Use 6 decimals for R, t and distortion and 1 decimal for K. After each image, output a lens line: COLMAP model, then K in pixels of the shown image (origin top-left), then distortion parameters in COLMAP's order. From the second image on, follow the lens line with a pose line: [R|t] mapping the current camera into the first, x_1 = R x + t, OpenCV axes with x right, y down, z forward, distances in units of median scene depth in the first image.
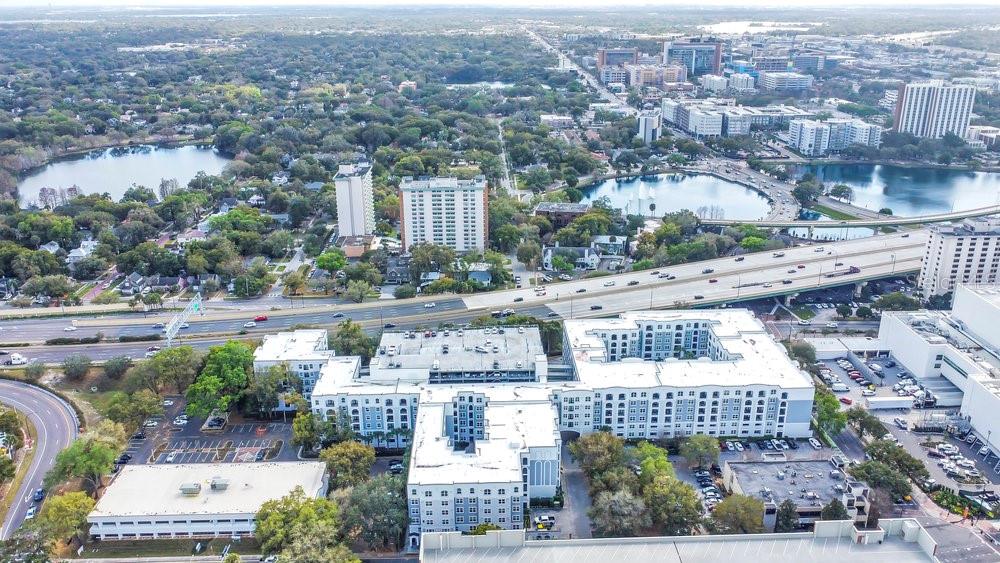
lens RADIAL K [[767.8, 0, 500.0], [0, 767.8, 281.5], [0, 0, 1]] dist [0.002221, 0.002165]
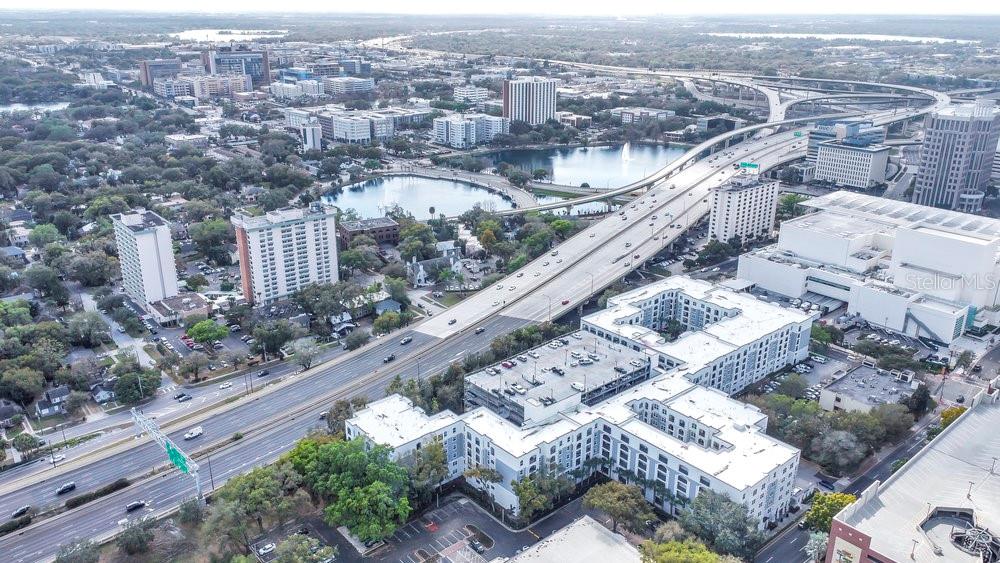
lens RADIAL K [[752.5, 0, 500.0], [0, 752.5, 281.5], [0, 0, 1]] dist [0.002337, 0.001017]
pose [[0.781706, -0.205550, 0.588799, -0.433574], [0.207333, 0.976076, 0.065488, -0.064724], [-0.588173, 0.070885, 0.805622, 0.181059]]
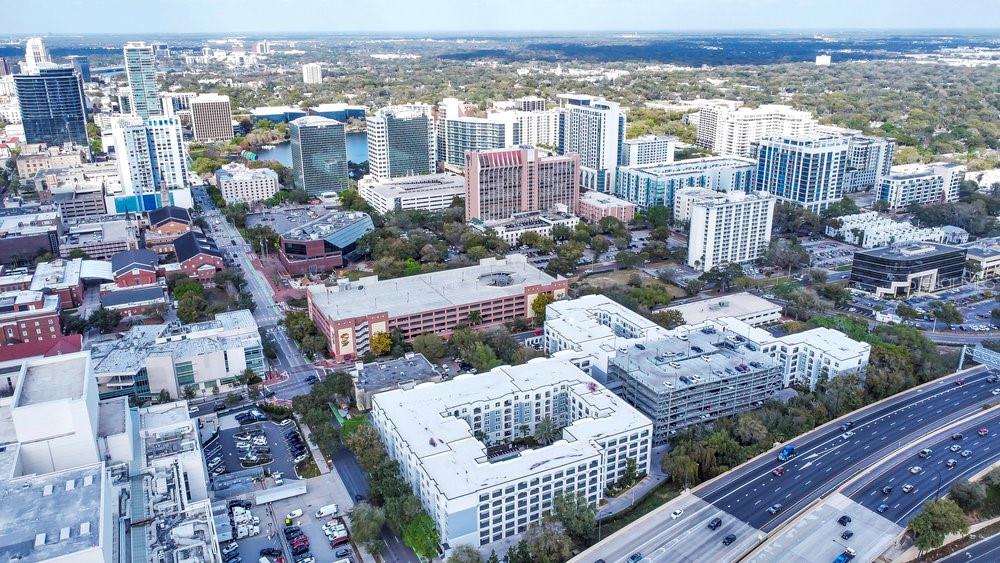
lens RADIAL K [[752.5, 0, 500.0], [0, 752.5, 281.5], [0, 0, 1]] dist [0.002337, 0.001017]
pose [[-0.911982, 0.145600, -0.383522, 0.386129], [-0.127463, 0.788050, 0.602271, -0.385492], [0.389926, 0.598145, -0.700129, 1.040718]]
